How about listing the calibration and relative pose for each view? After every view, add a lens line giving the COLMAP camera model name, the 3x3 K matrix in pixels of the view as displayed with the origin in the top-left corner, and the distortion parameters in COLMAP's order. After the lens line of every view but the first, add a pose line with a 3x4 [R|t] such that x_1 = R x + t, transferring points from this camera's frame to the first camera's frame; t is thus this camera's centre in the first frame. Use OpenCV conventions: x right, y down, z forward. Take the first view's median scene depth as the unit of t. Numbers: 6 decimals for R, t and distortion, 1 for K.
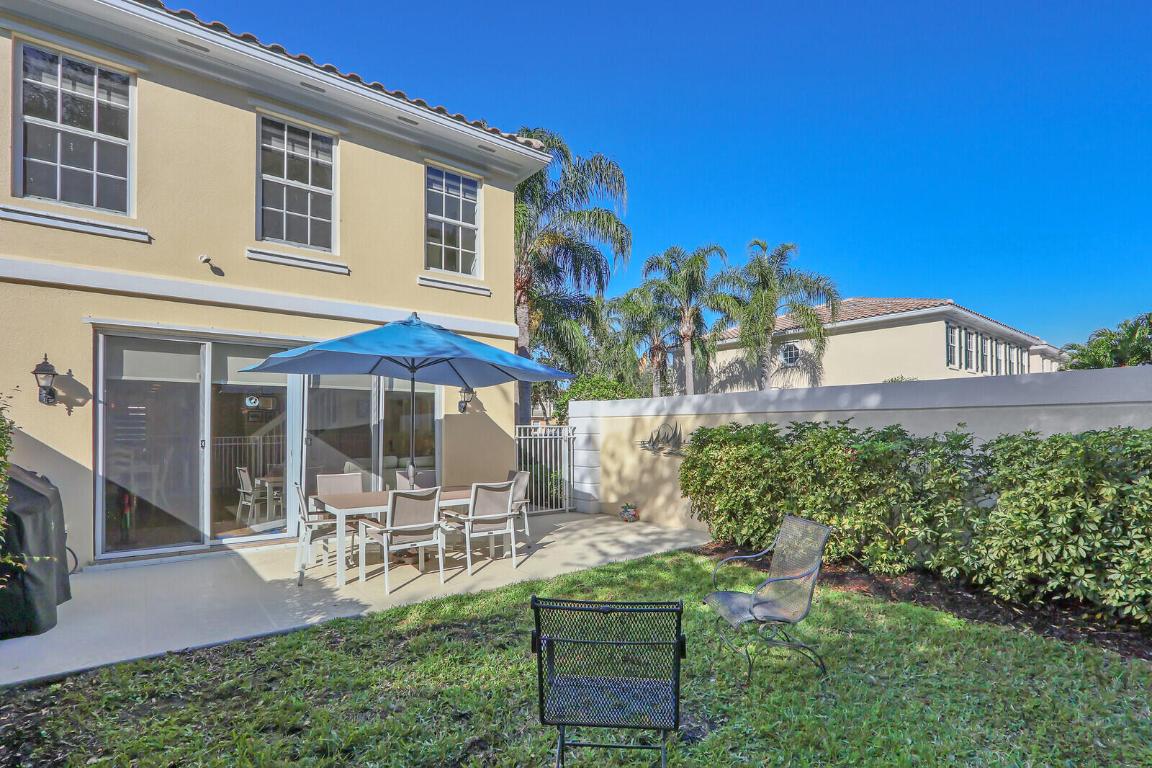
lens RADIAL K [[553.3, 0, 583.3], [0, 553.3, 427.2], [0, 0, 1]] dist [-0.010528, 0.001346]
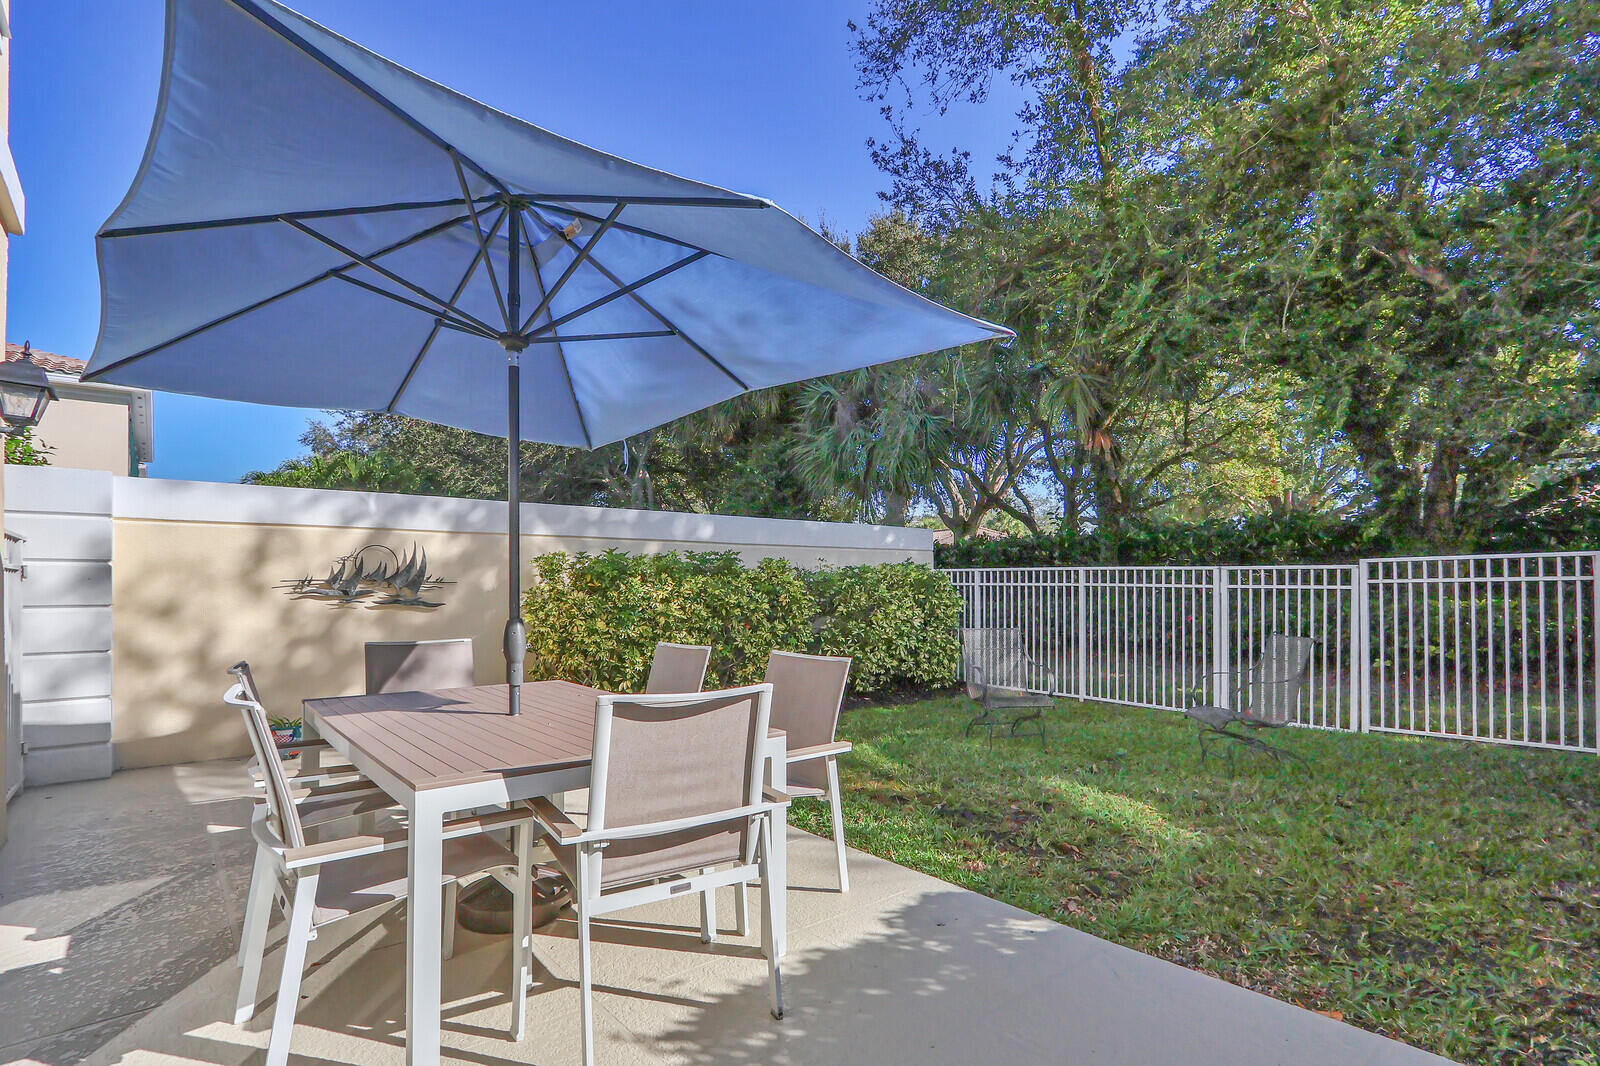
lens RADIAL K [[768.5, 0, 797.9], [0, 768.5, 574.6], [0, 0, 1]] dist [-0.010528, 0.001346]
pose [[-0.009024, 0.013034, 0.999874, -0.625351], [-0.003805, 0.999907, -0.013069, 0.032953], [-0.999952, -0.003922, -0.008973, 0.661945]]
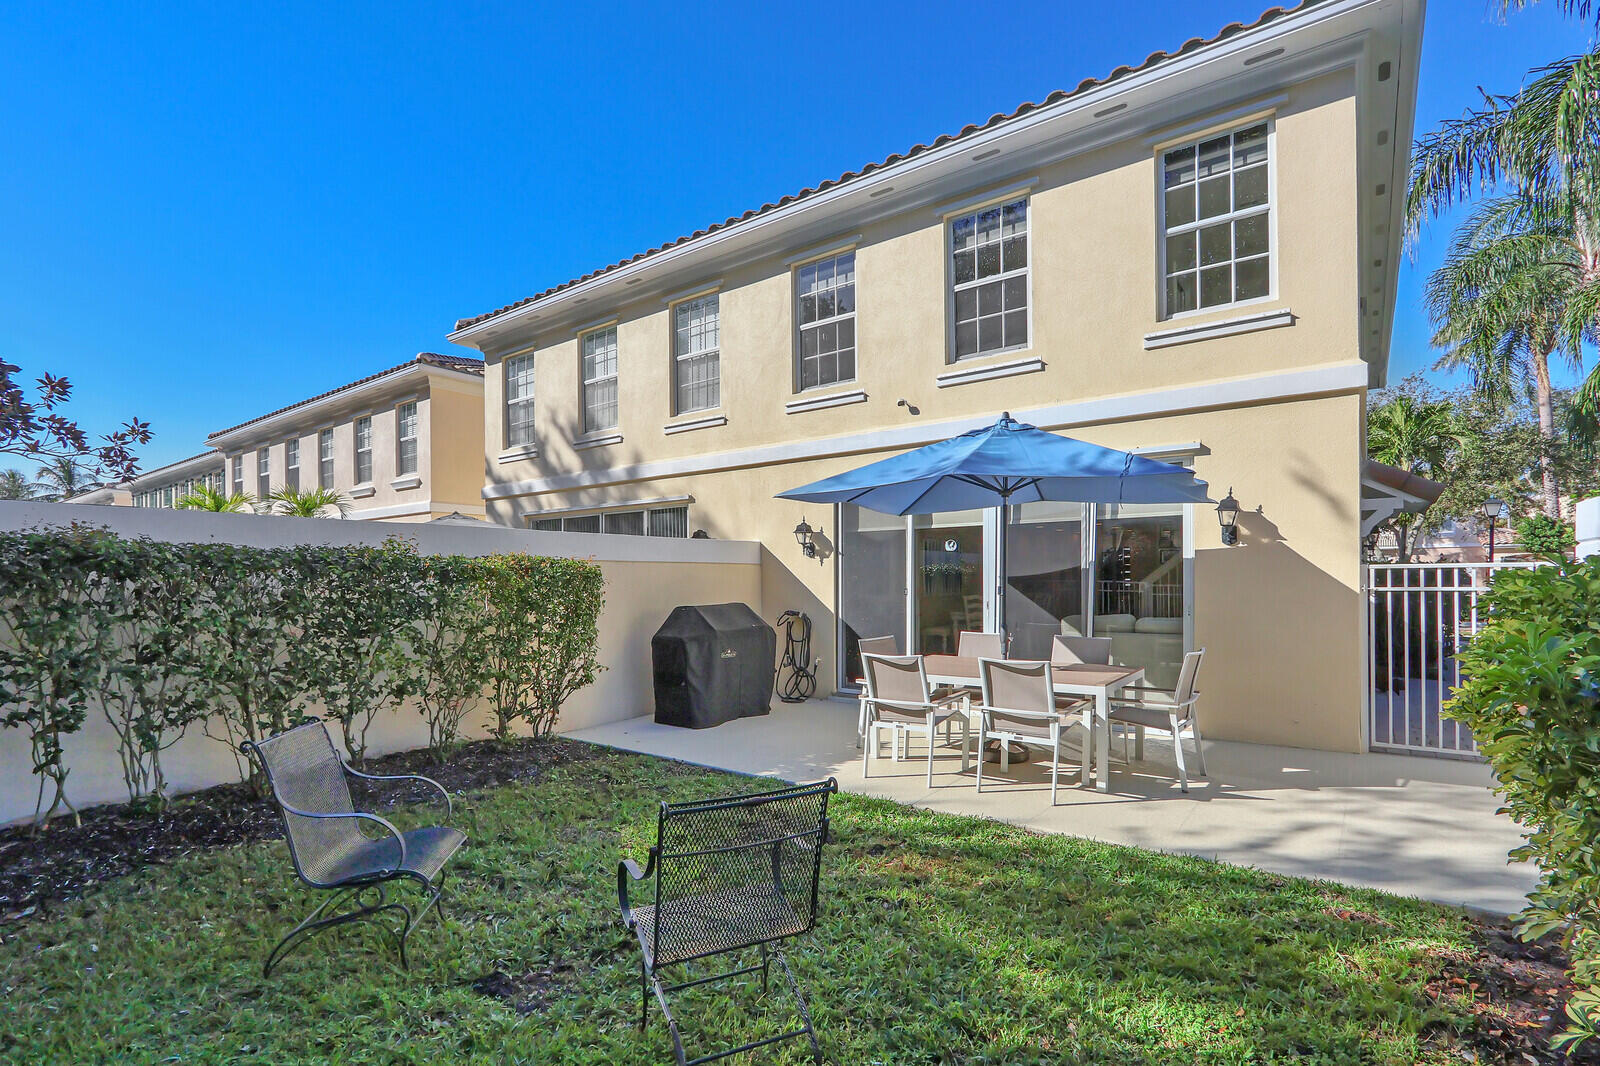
lens RADIAL K [[768.5, 0, 813.1], [0, 768.5, 576.8], [0, 0, 1]] dist [-0.010528, 0.001346]
pose [[0.251978, 0.002780, -0.967729, 0.478994], [0.019708, 0.999774, 0.008004, -0.008417], [0.967532, -0.021089, 0.251866, 0.403506]]
